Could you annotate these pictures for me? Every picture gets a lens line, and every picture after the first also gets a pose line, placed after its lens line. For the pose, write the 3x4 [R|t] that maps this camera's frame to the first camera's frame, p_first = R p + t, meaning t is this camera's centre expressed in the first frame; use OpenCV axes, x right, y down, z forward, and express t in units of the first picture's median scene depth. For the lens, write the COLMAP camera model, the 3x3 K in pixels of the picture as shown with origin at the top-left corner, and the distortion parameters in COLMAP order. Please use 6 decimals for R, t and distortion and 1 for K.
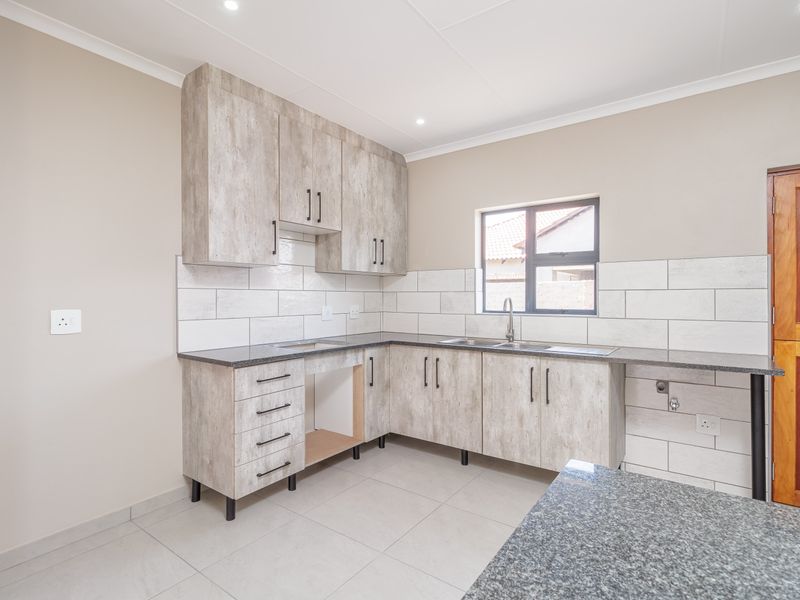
lens RADIAL K [[412.1, 0, 399.2], [0, 412.1, 297.8], [0, 0, 1]] dist [-0.001715, 0.003651]
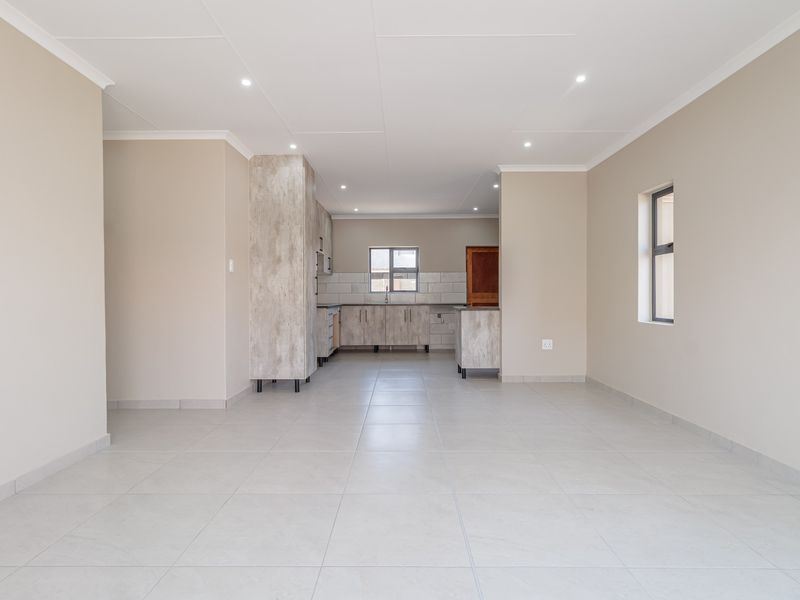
lens RADIAL K [[412.1, 0, 398.6], [0, 412.1, 297.1], [0, 0, 1]] dist [-0.001715, 0.003651]
pose [[0.812030, -0.006843, 0.583576, -1.147649], [0.005311, 0.999976, 0.004336, 0.060933], [-0.583591, -0.000422, 0.812047, -1.065175]]
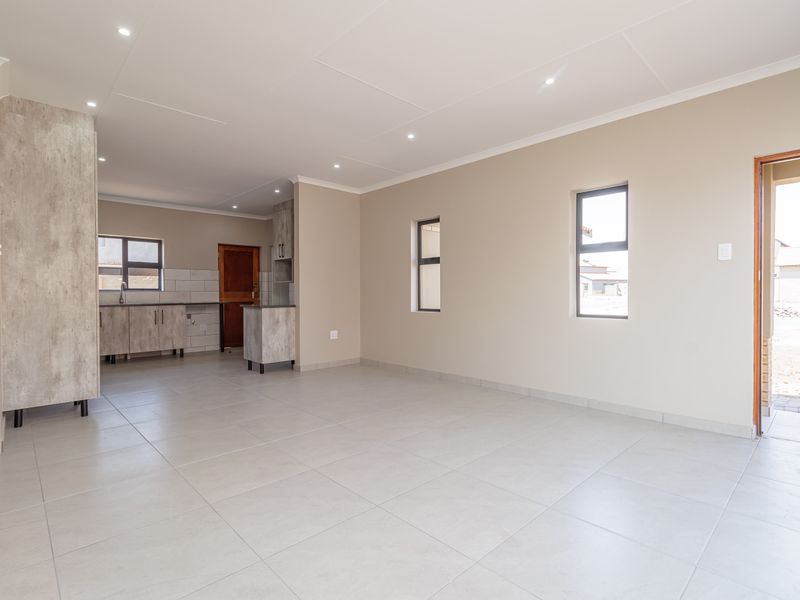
lens RADIAL K [[412.1, 0, 399.0], [0, 412.1, 297.9], [0, 0, 1]] dist [-0.001715, 0.003651]
pose [[0.178827, -0.010900, 0.983820, -1.556646], [0.007088, 0.999927, 0.009790, 0.068762], [-0.983855, 0.005223, 0.178891, -0.737000]]
